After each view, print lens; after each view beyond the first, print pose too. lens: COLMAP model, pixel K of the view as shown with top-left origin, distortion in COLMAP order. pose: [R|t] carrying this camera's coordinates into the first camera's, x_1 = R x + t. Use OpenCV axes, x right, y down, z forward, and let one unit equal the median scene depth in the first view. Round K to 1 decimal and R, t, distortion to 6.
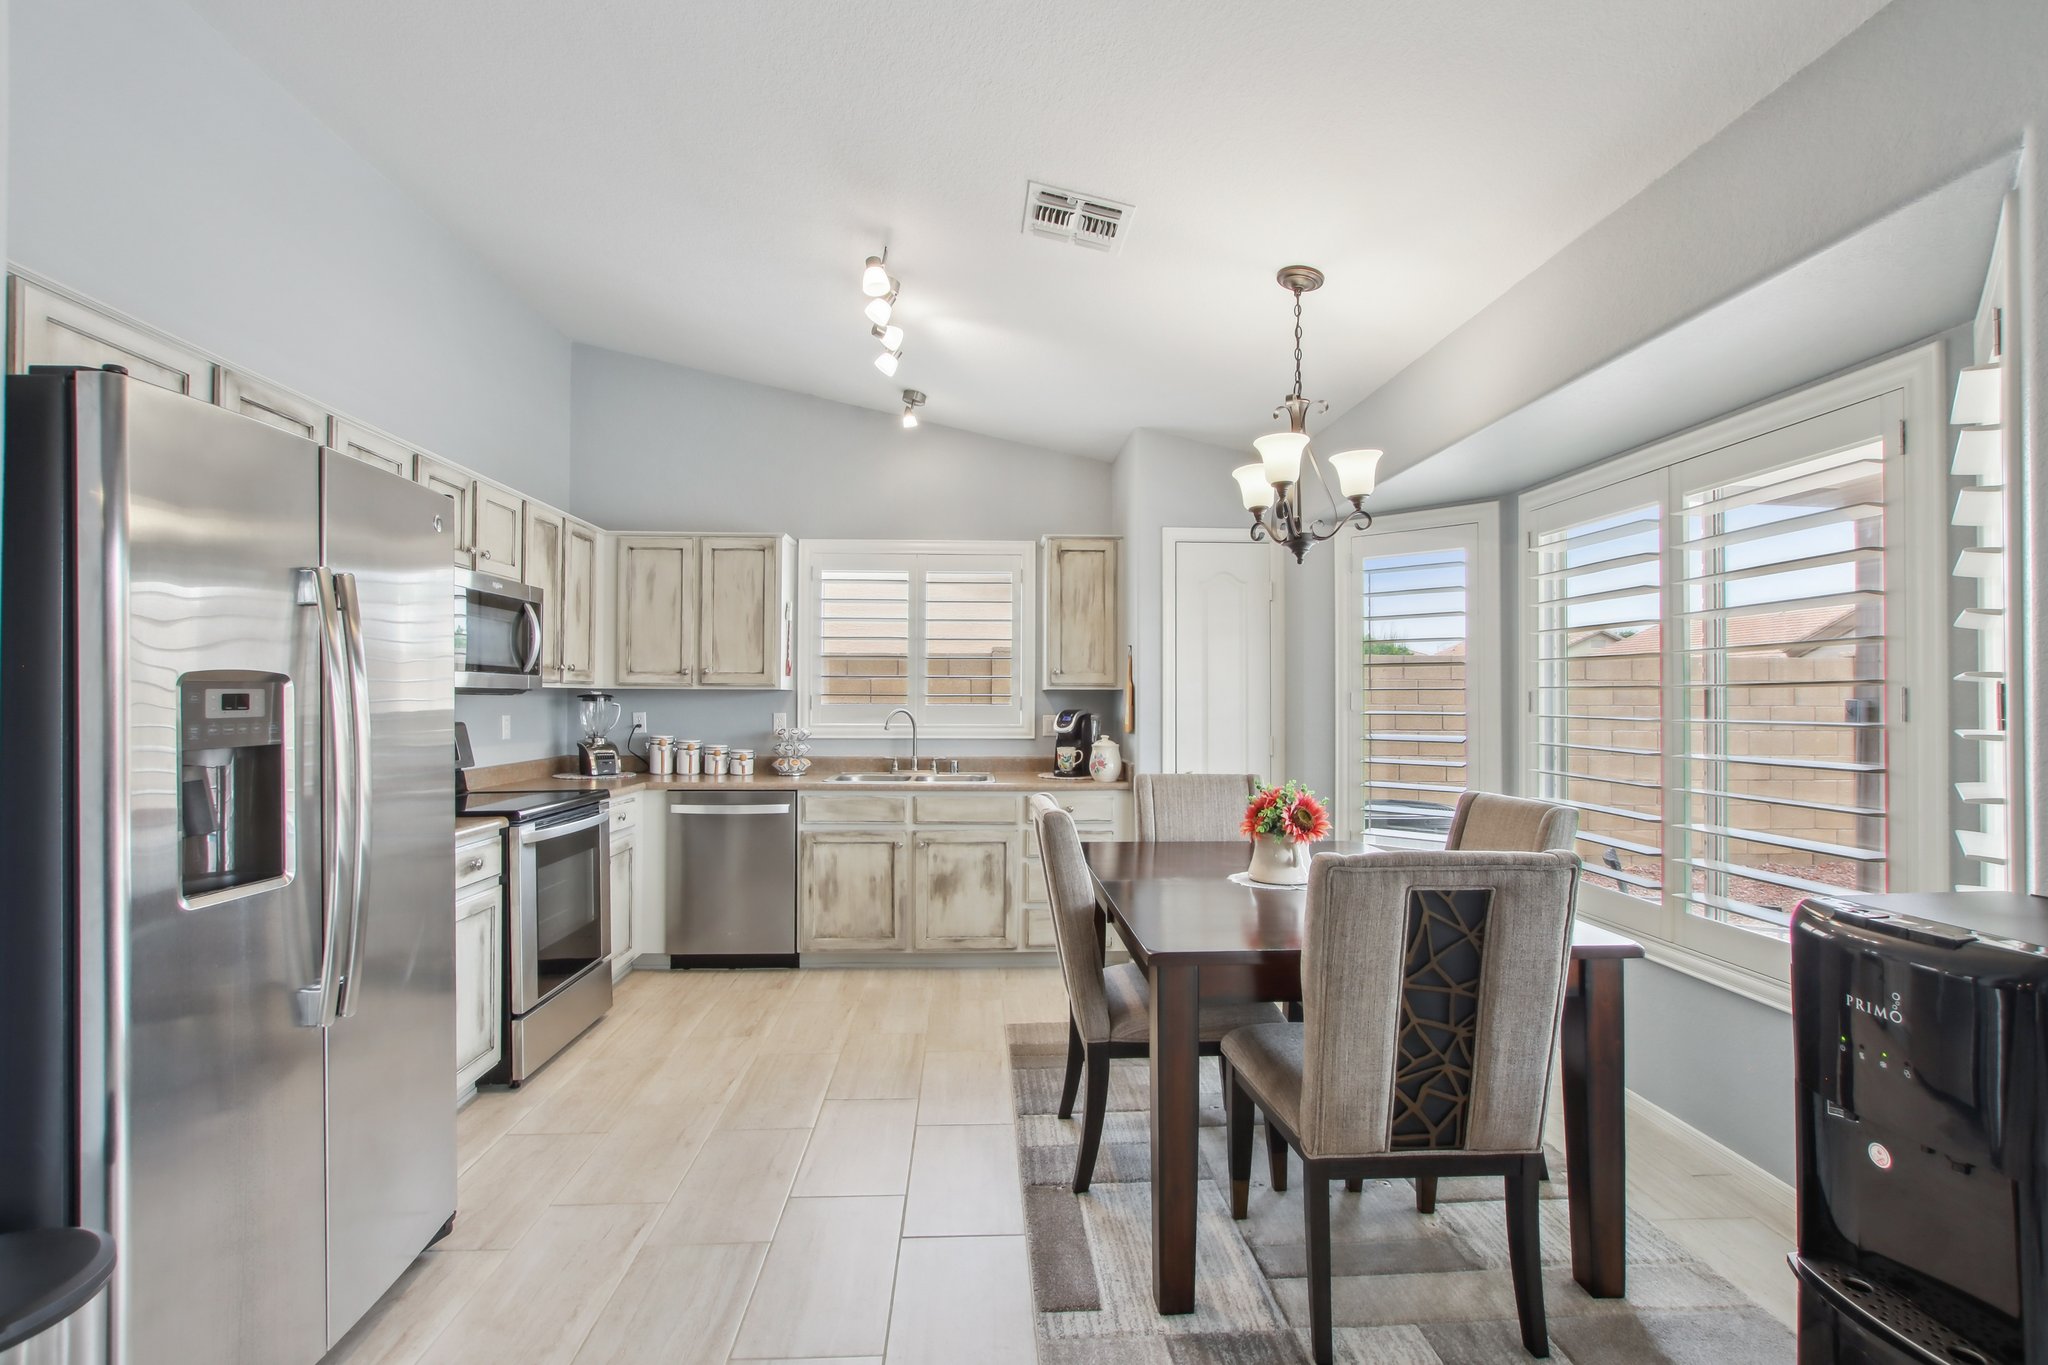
lens RADIAL K [[950.2, 0, 1041.0], [0, 950.2, 682.3], [0, 0, 1]] dist [-0.012149, 0.004168]
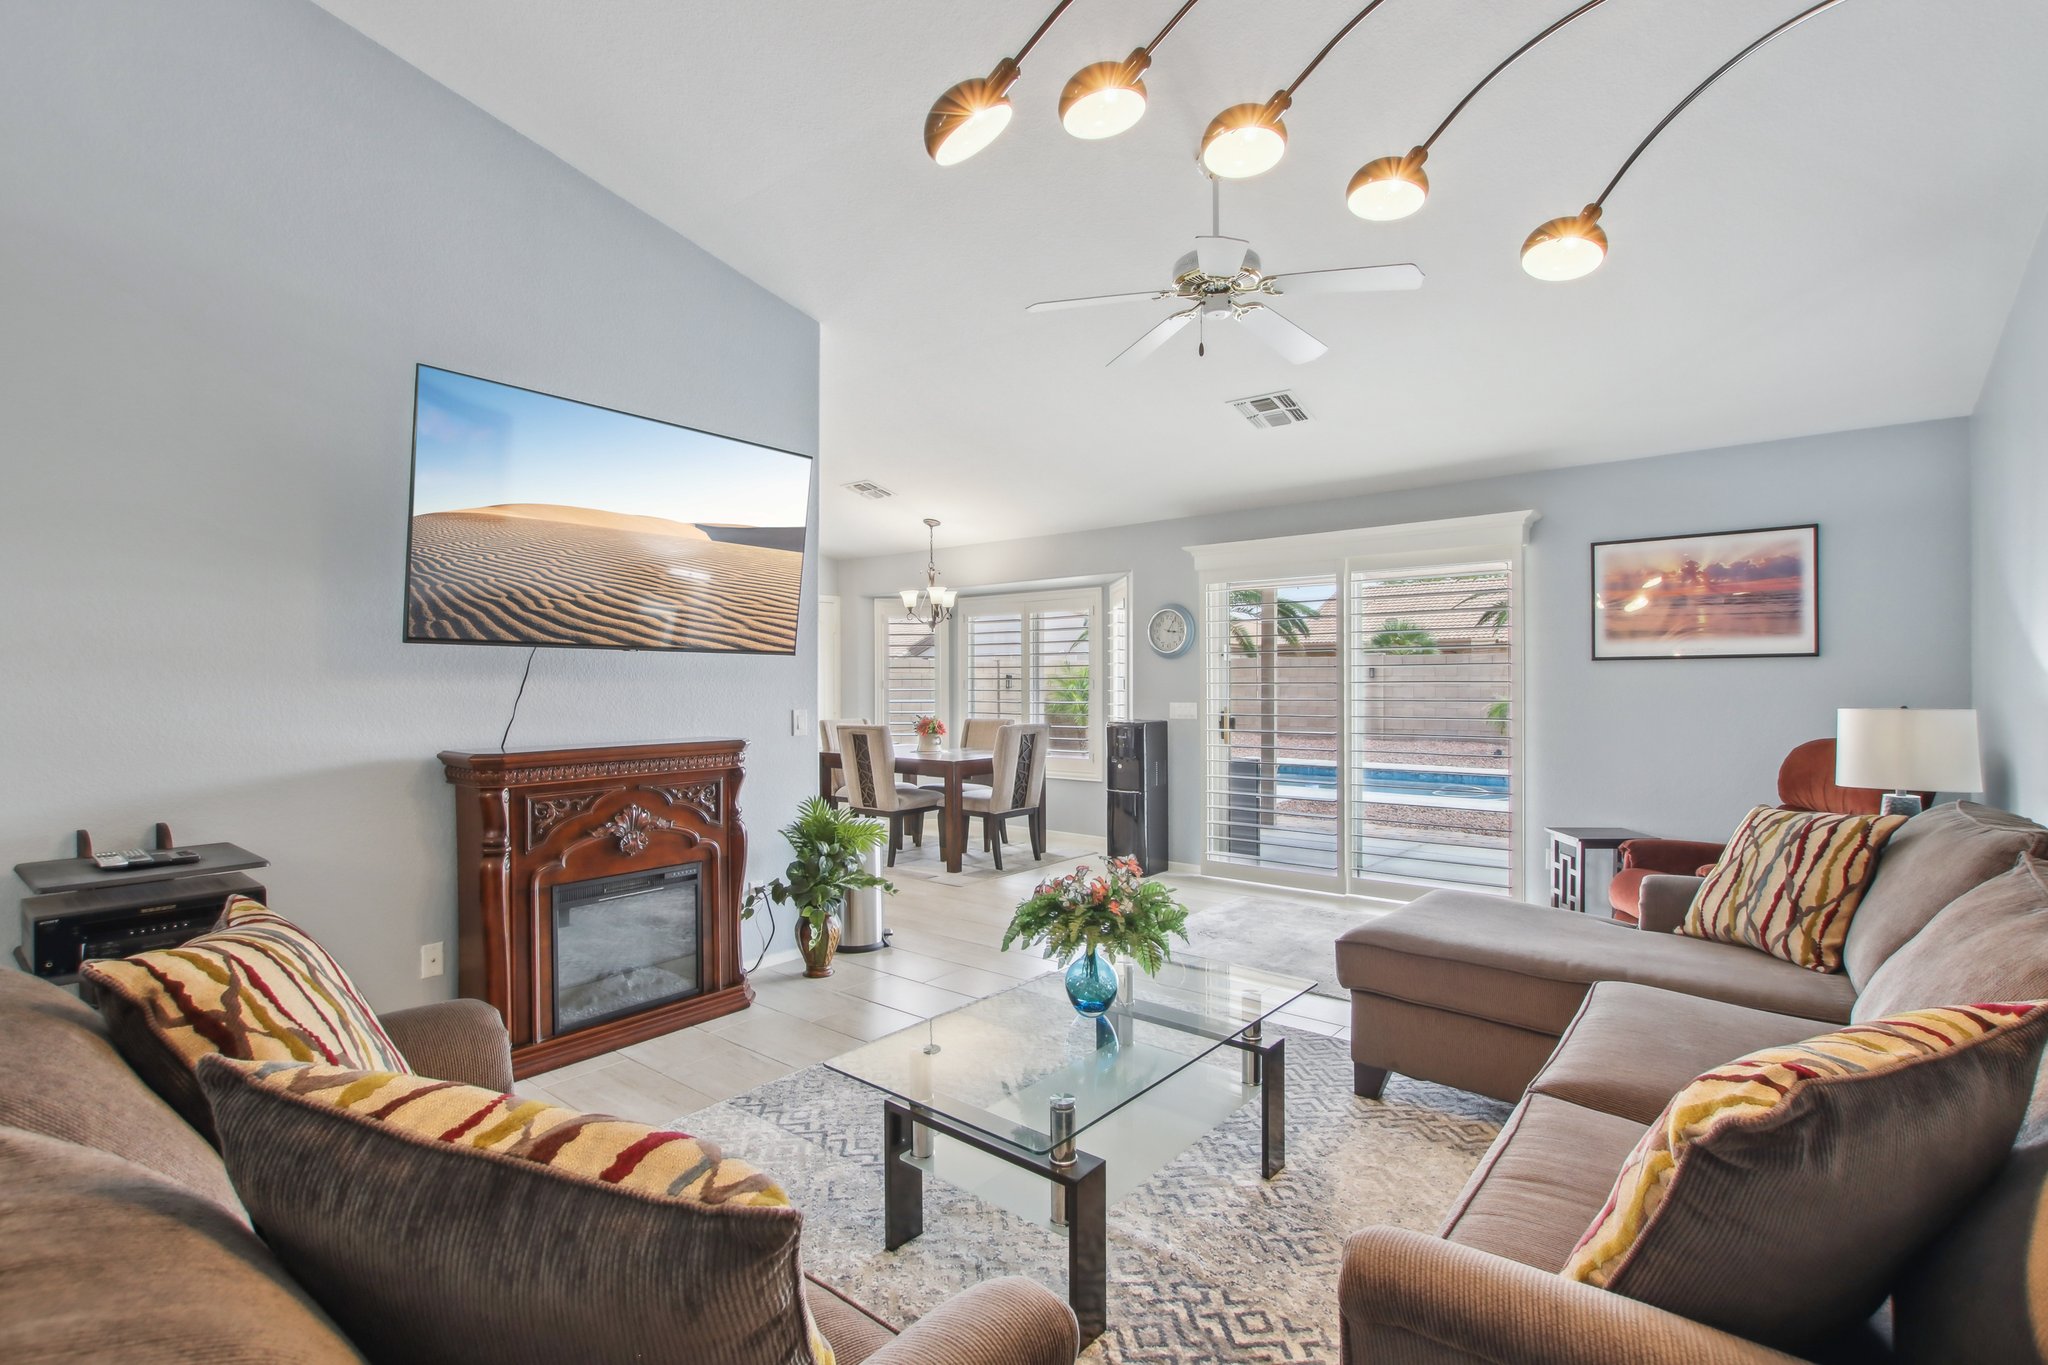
lens RADIAL K [[950.2, 0, 1023.3], [0, 950.2, 685.8], [0, 0, 1]] dist [-0.012149, 0.004168]
pose [[0.675370, -0.004479, 0.737465, -1.131570], [-0.005669, 0.999920, 0.011265, -0.004589], [-0.737457, -0.011788, 0.675291, -0.730634]]
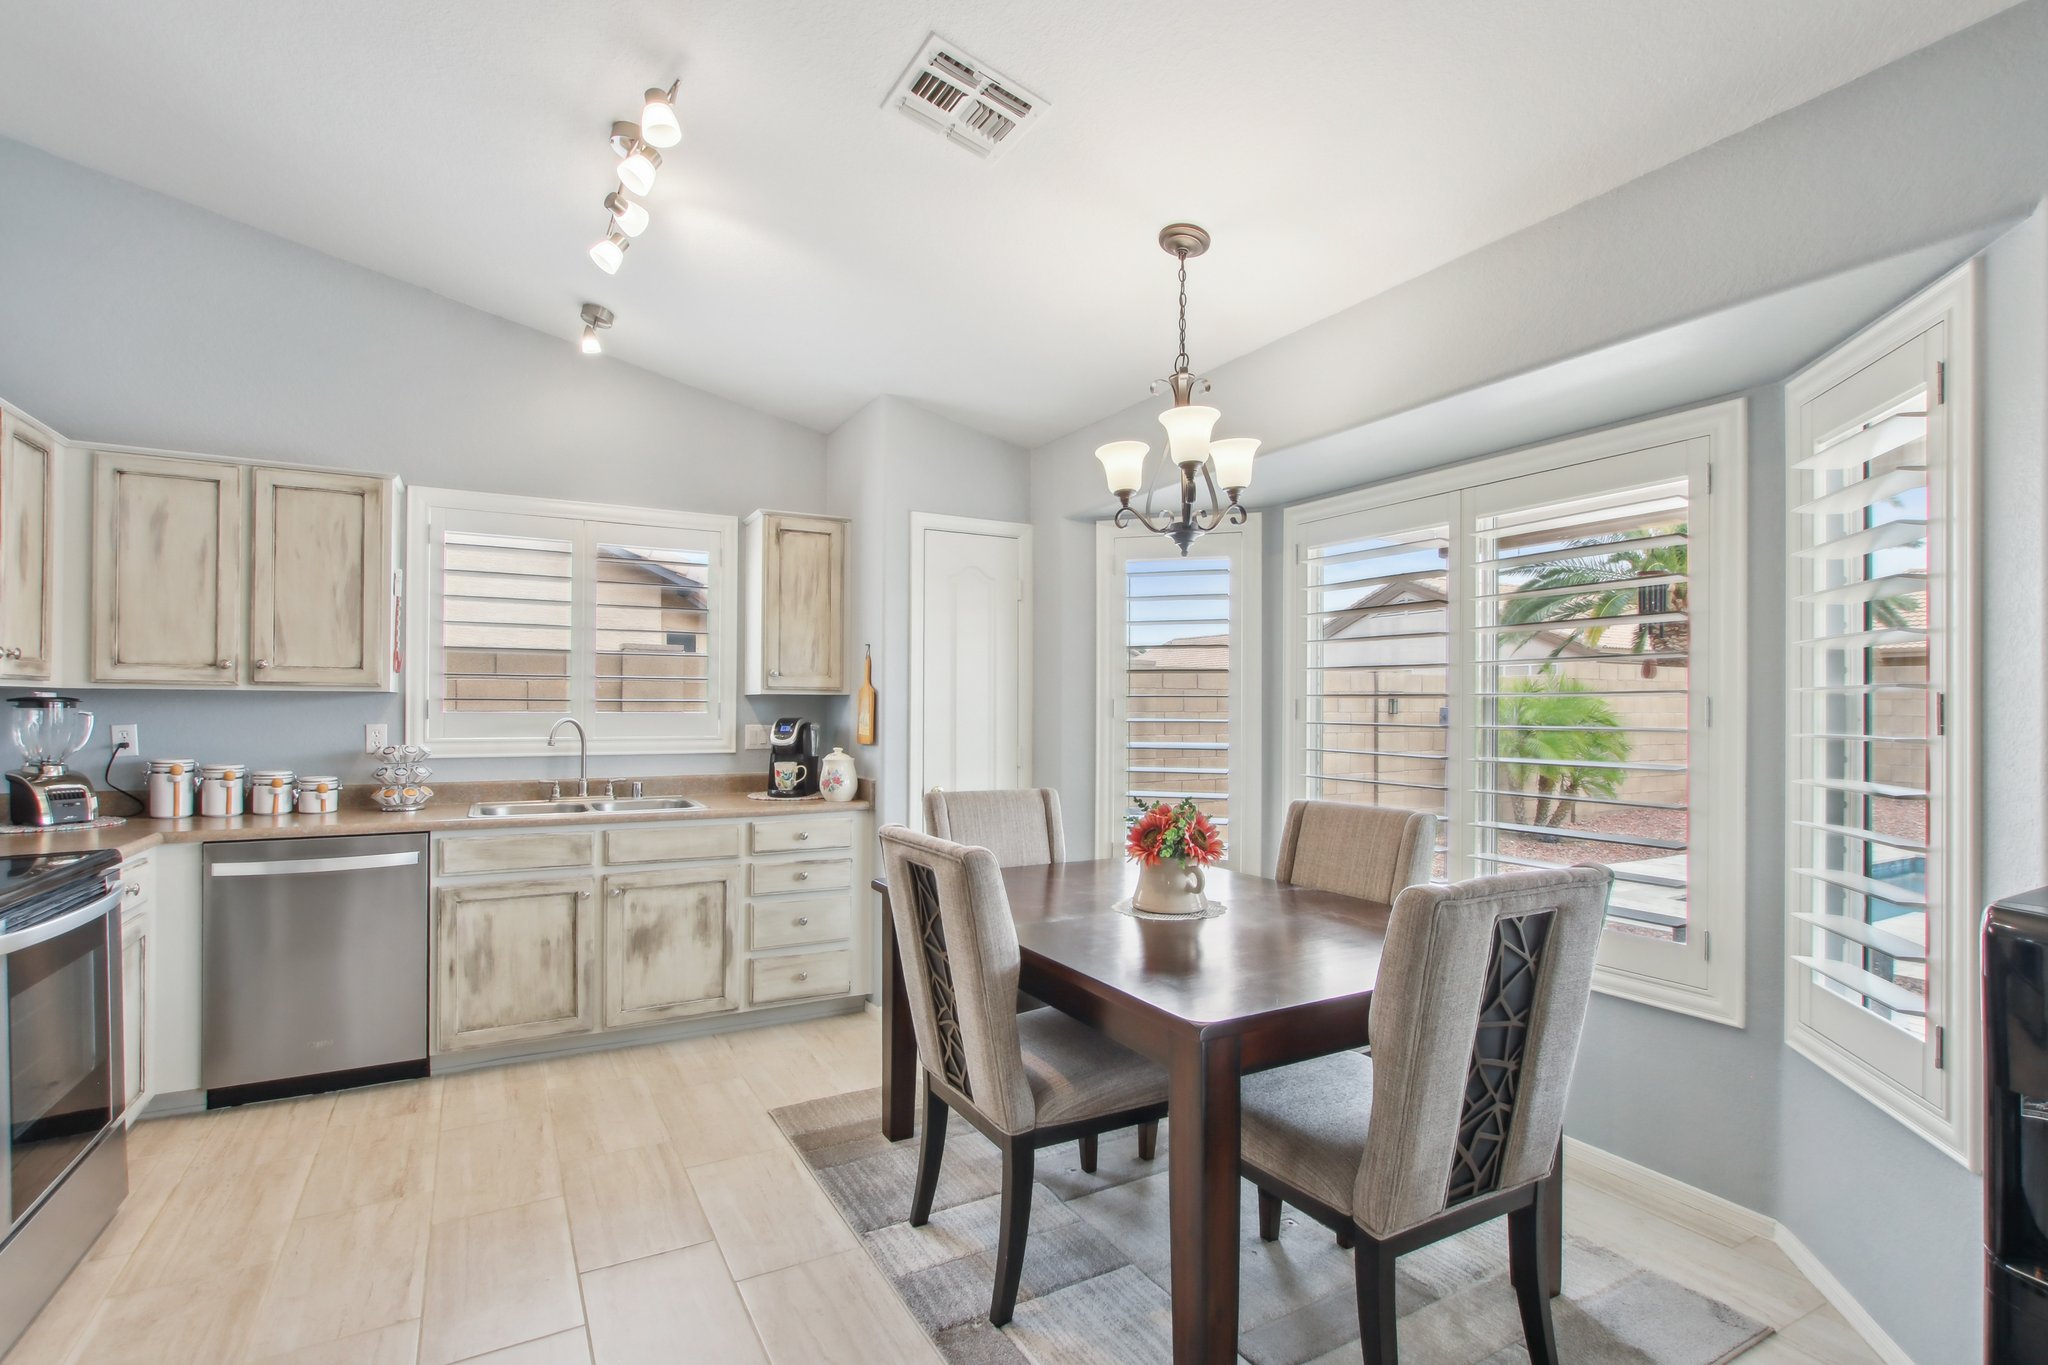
lens RADIAL K [[950.2, 0, 1021.3], [0, 950.2, 700.2], [0, 0, 1]] dist [-0.012149, 0.004168]
pose [[0.901130, 0.003959, 0.433531, -0.194083], [-0.008979, 0.999914, 0.009532, 0.003704], [-0.433456, -0.012482, 0.901088, 0.188290]]
